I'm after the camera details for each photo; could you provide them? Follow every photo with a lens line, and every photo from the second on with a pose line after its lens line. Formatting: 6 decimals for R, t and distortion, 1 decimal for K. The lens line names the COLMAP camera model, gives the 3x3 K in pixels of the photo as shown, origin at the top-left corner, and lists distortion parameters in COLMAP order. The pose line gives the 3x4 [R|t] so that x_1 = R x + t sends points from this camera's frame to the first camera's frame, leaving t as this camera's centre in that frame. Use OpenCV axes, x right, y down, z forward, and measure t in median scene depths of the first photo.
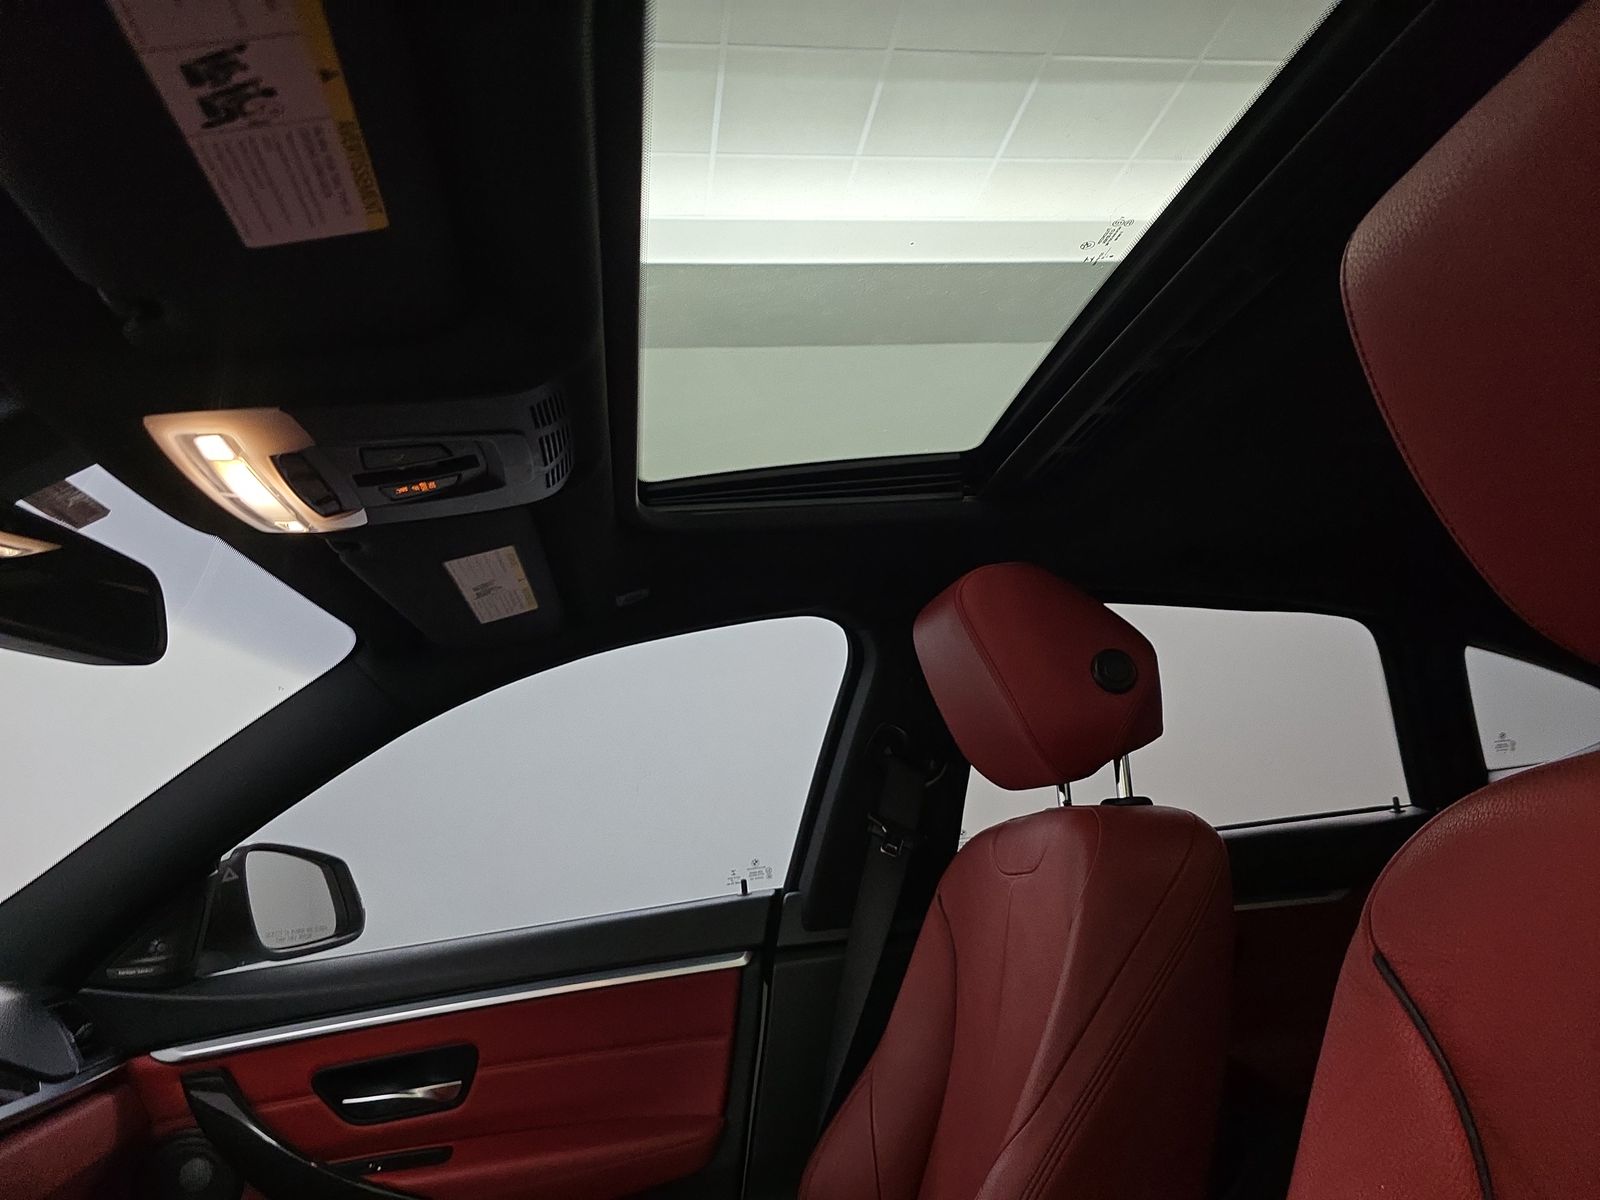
lens RADIAL K [[1056.3, 0, 800.0], [0, 1056.3, 600.0], [0, 0, 1]] dist [0.024478, -0.027546]
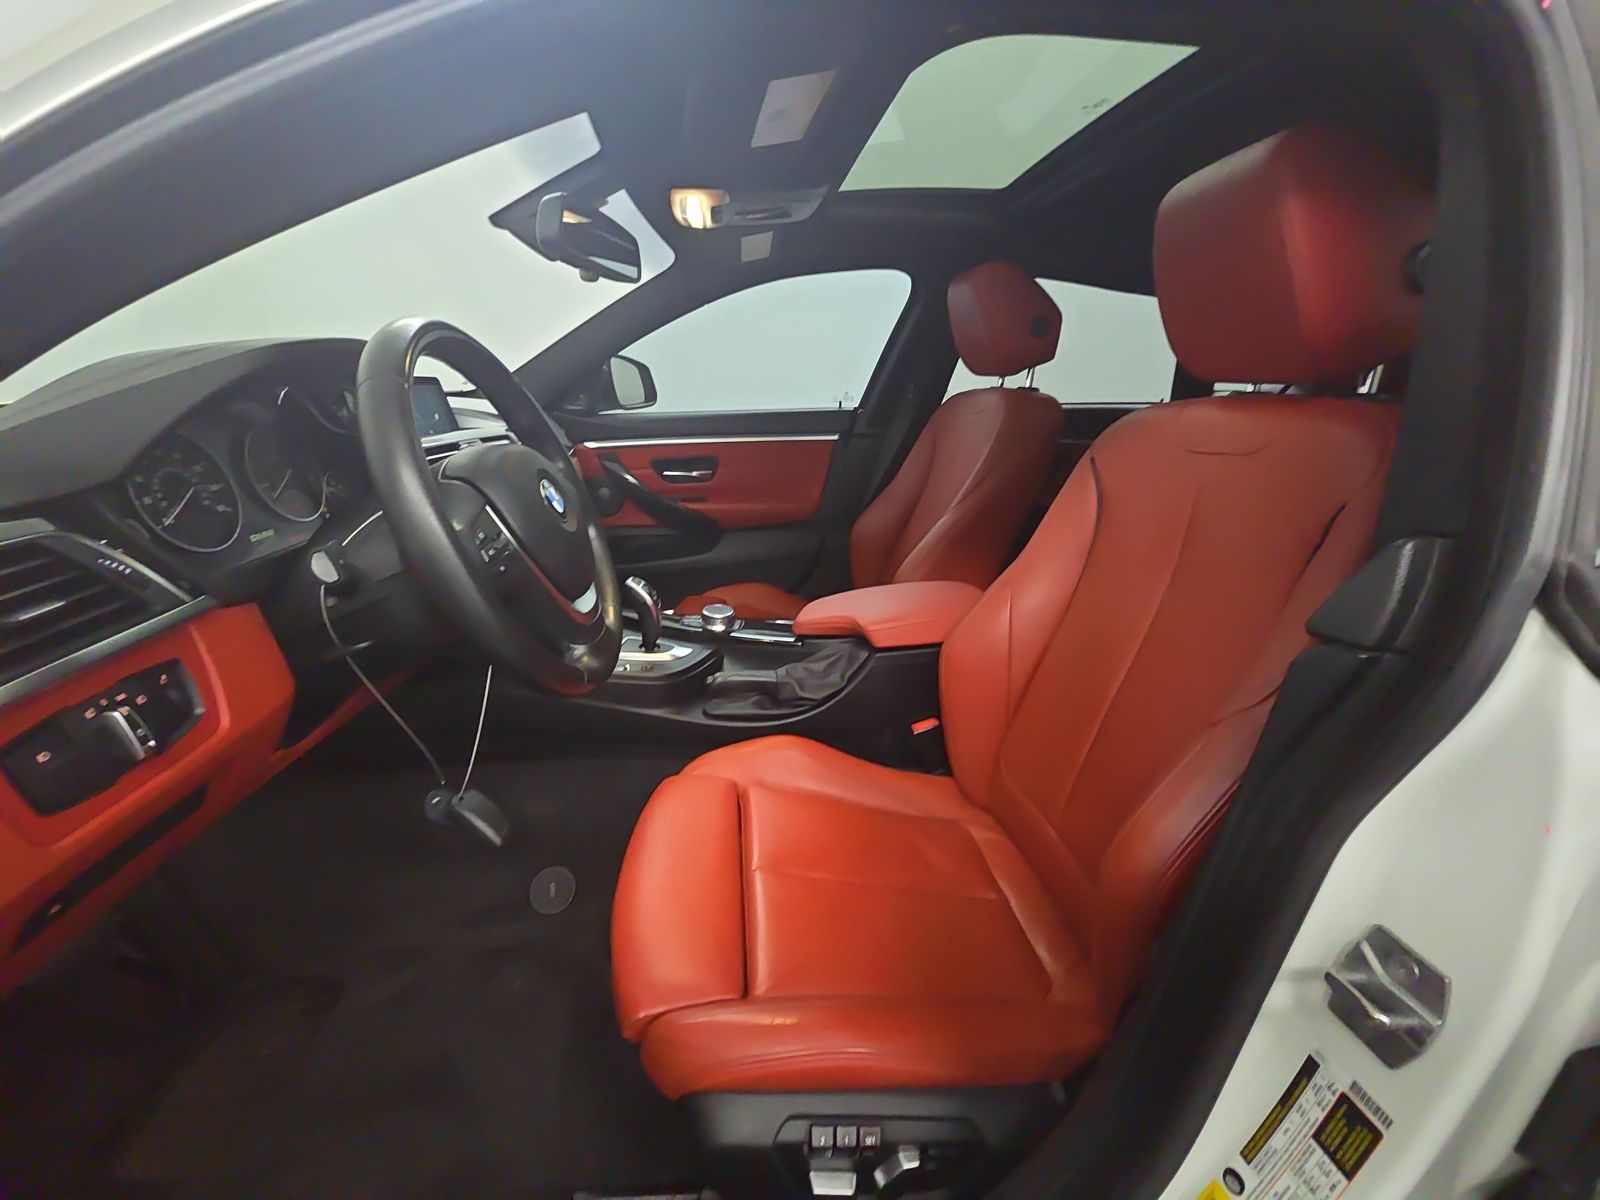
lens RADIAL K [[628.4, 0, 800.0], [0, 628.4, 600.0], [0, 0, 1]] dist [-0.000942, -0.000032]
pose [[0.992496, 0.118464, 0.030288, -0.135956], [-0.116180, 0.836420, 0.535634, -0.078565], [0.038120, -0.535134, 0.843907, -0.326807]]
